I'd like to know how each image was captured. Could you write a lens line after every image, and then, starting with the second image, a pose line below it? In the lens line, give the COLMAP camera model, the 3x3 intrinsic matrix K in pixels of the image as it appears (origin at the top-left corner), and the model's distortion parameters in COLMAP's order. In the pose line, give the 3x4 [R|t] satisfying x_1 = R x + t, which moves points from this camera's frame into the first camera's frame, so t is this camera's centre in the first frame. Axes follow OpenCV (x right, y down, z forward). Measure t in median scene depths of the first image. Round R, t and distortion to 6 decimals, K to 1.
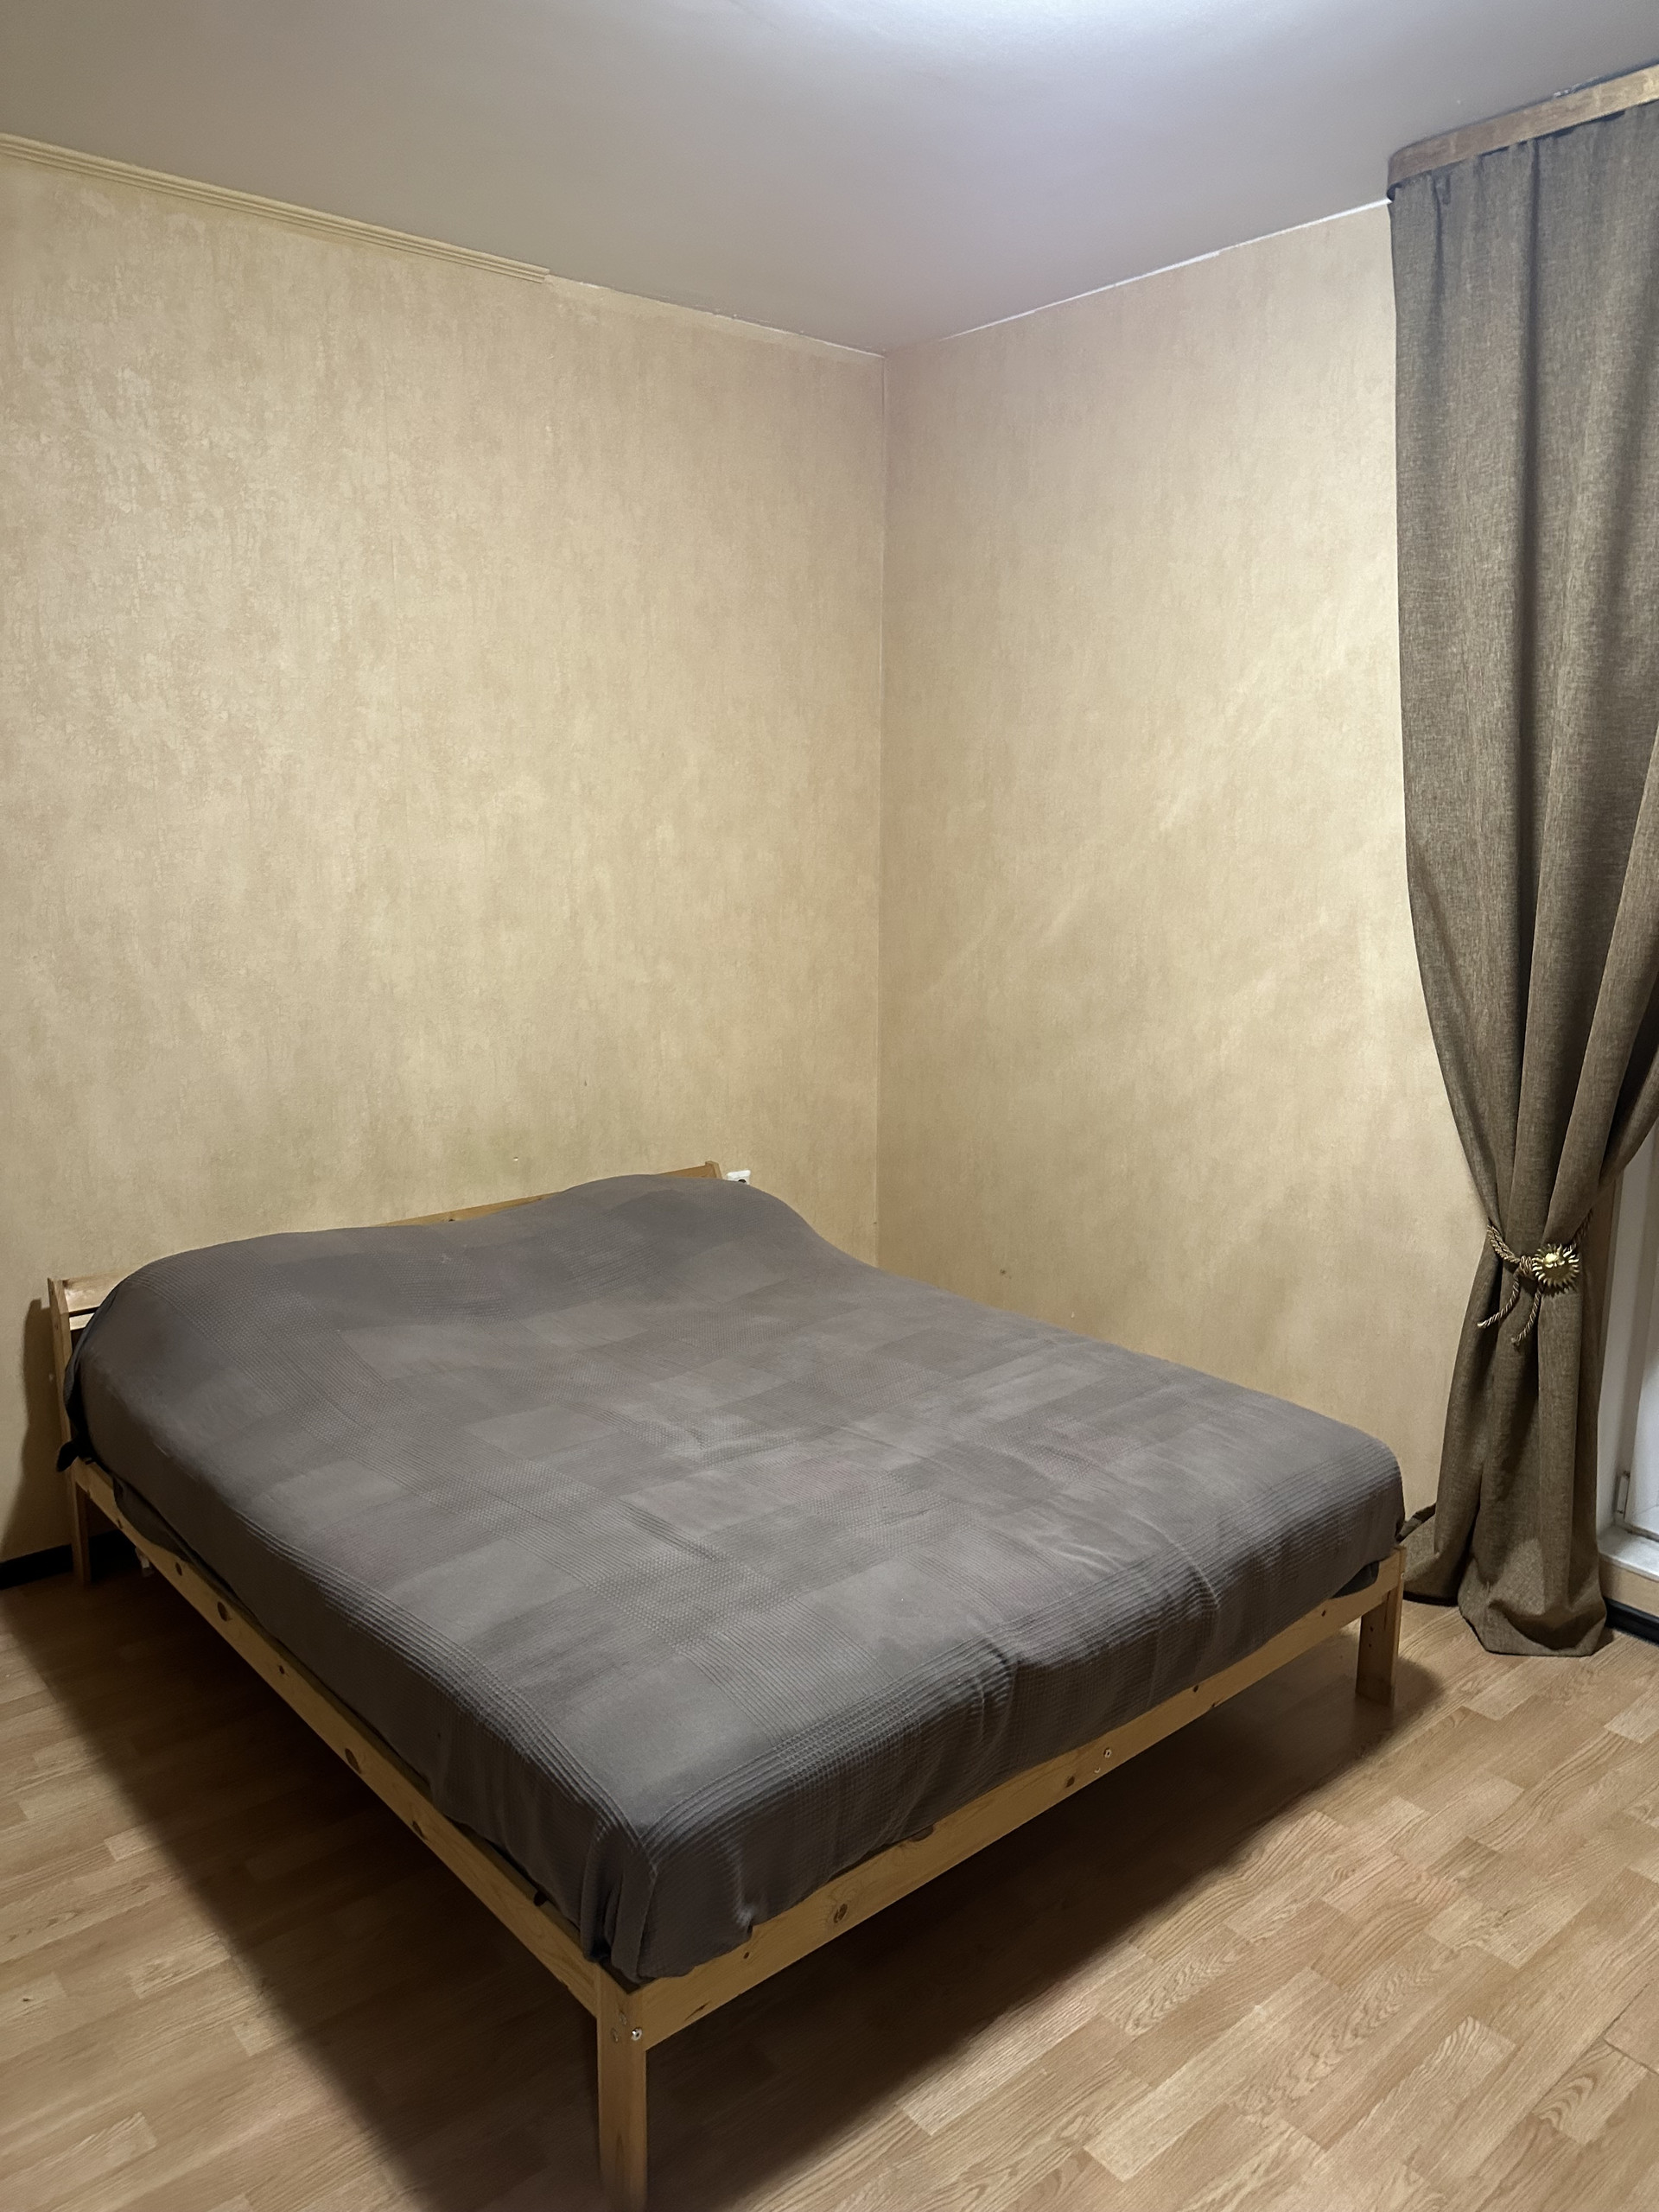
lens RADIAL K [[1546.7, 0, 831.5], [0, 1546.7, 1101.2], [0, 0, 1]] dist [0.152359, -0.245653]
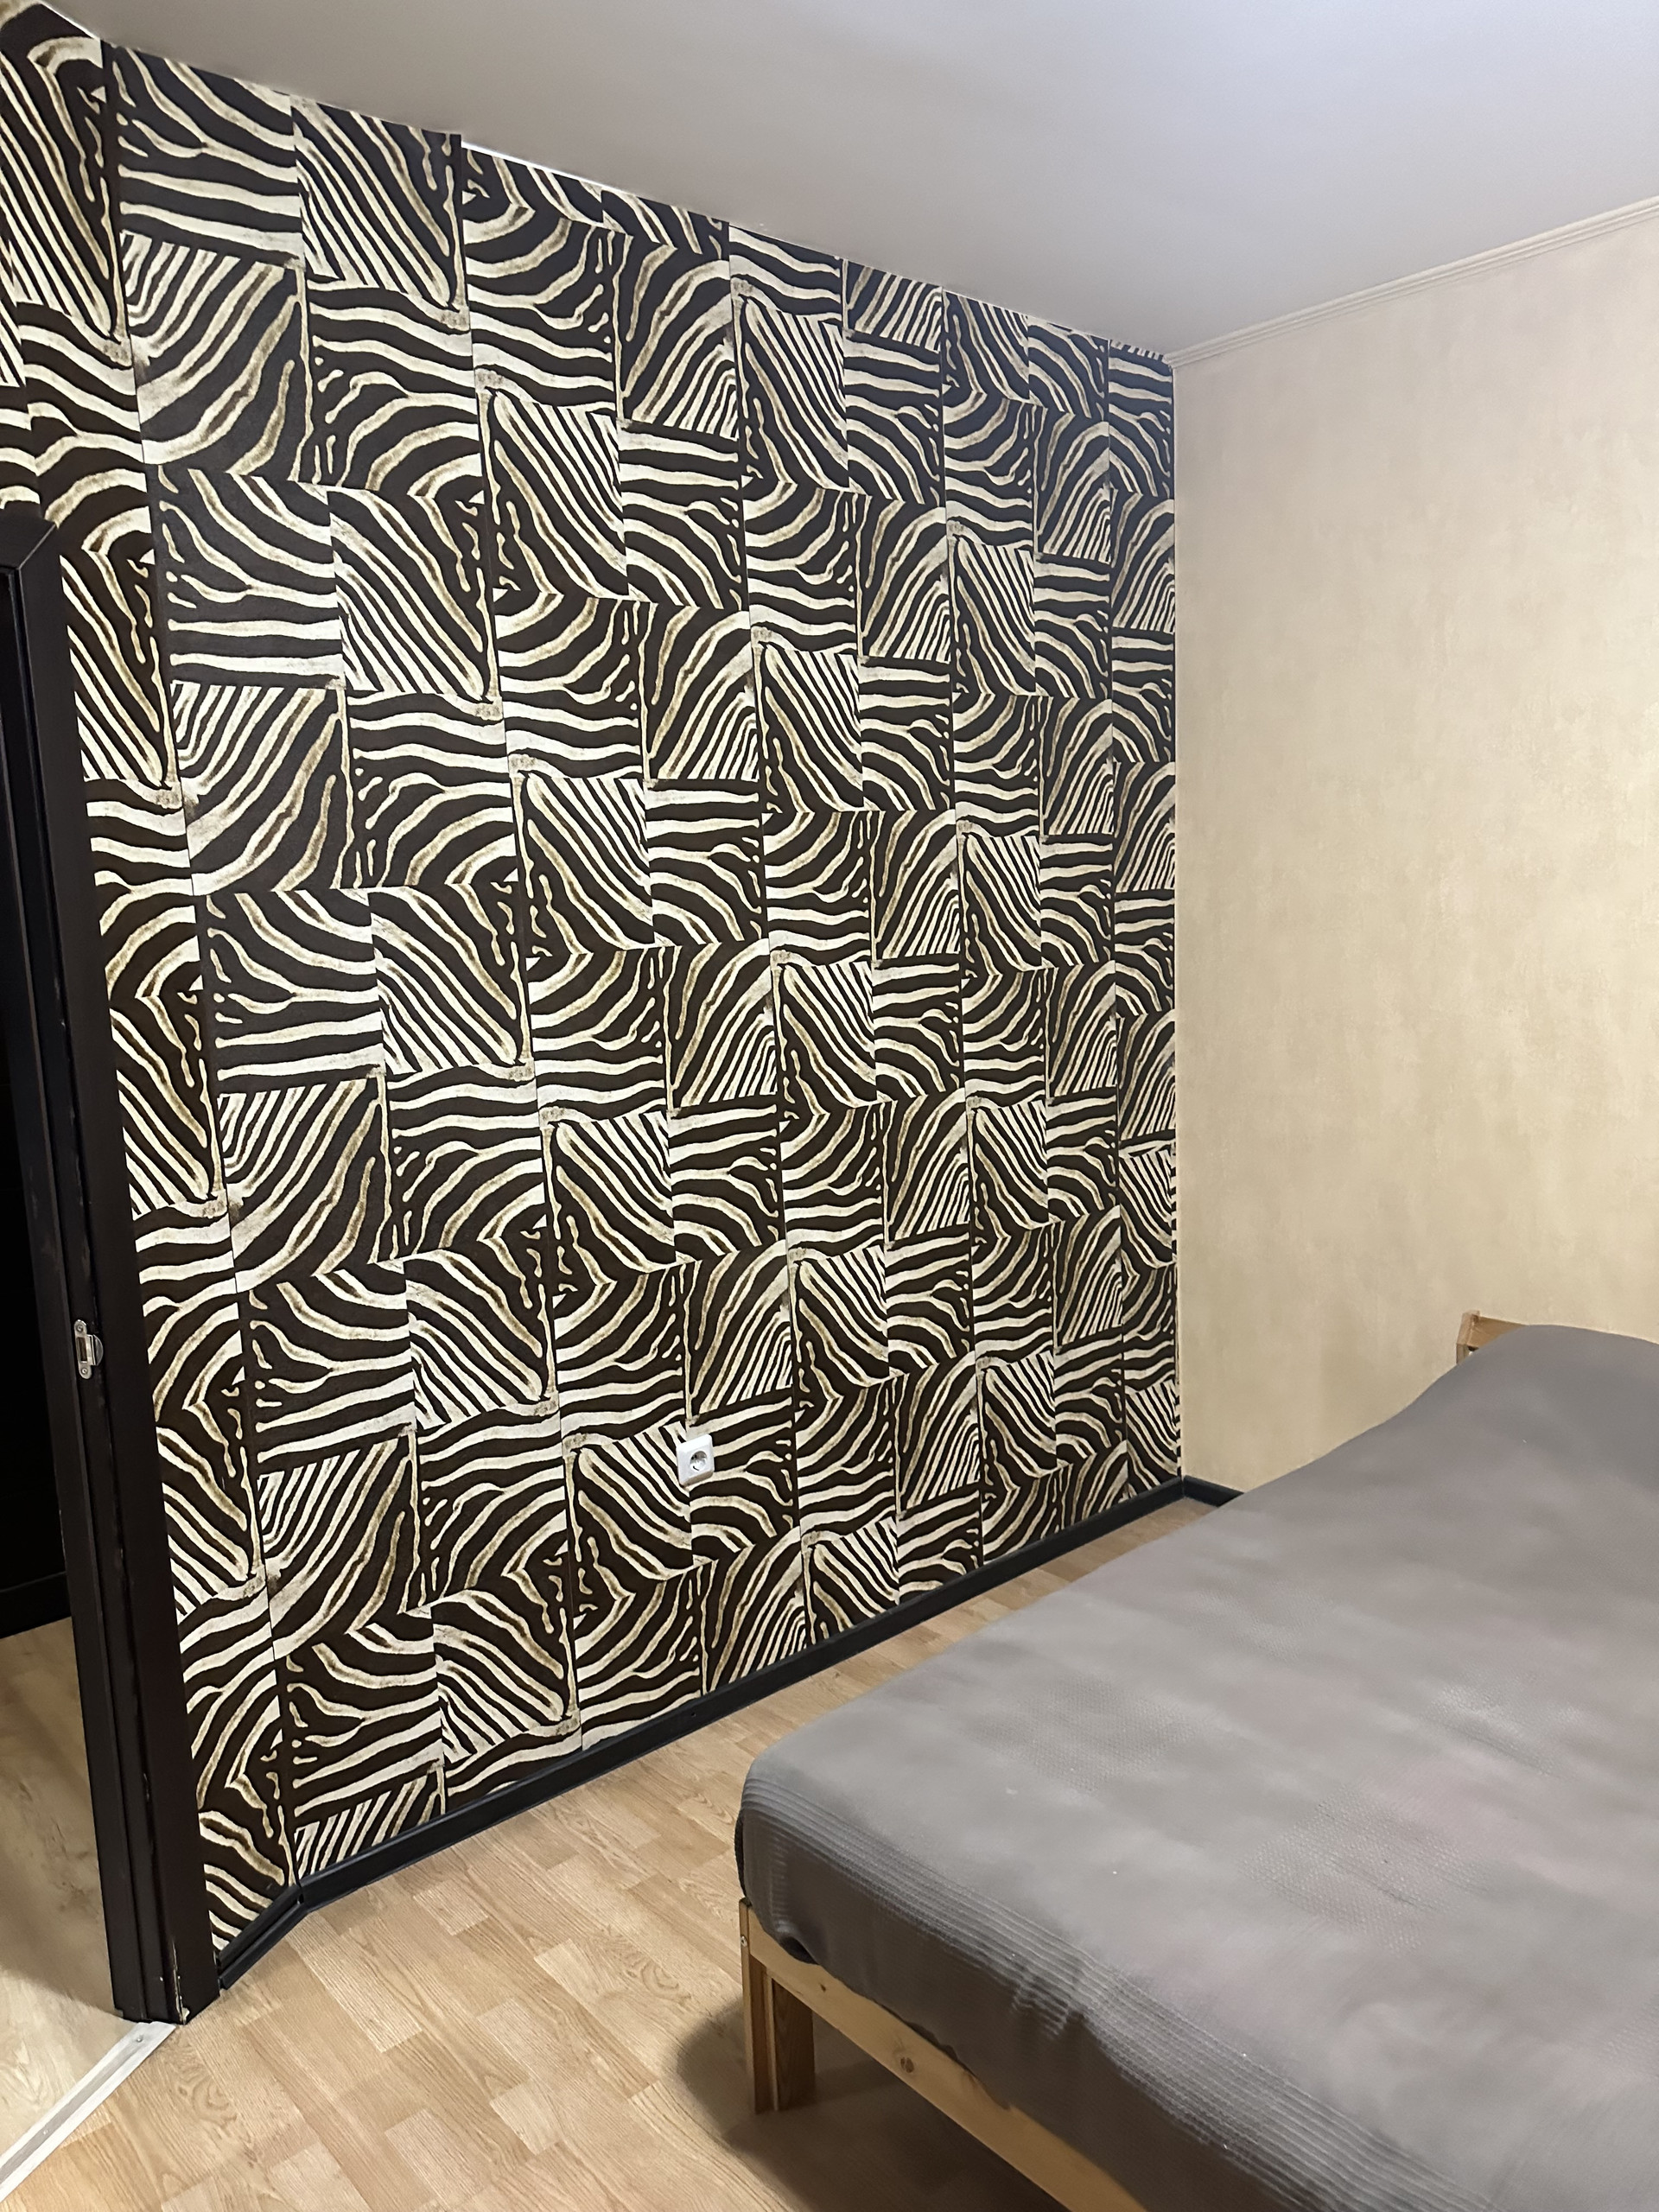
lens RADIAL K [[1546.7, 0, 831.5], [0, 1546.7, 1101.2], [0, 0, 1]] dist [0.152359, -0.245653]
pose [[0.022321, 0.141764, -0.989649, 0.542646], [-0.155467, 0.978346, 0.136639, -0.106876], [0.987589, 0.150807, 0.043878, 0.525108]]
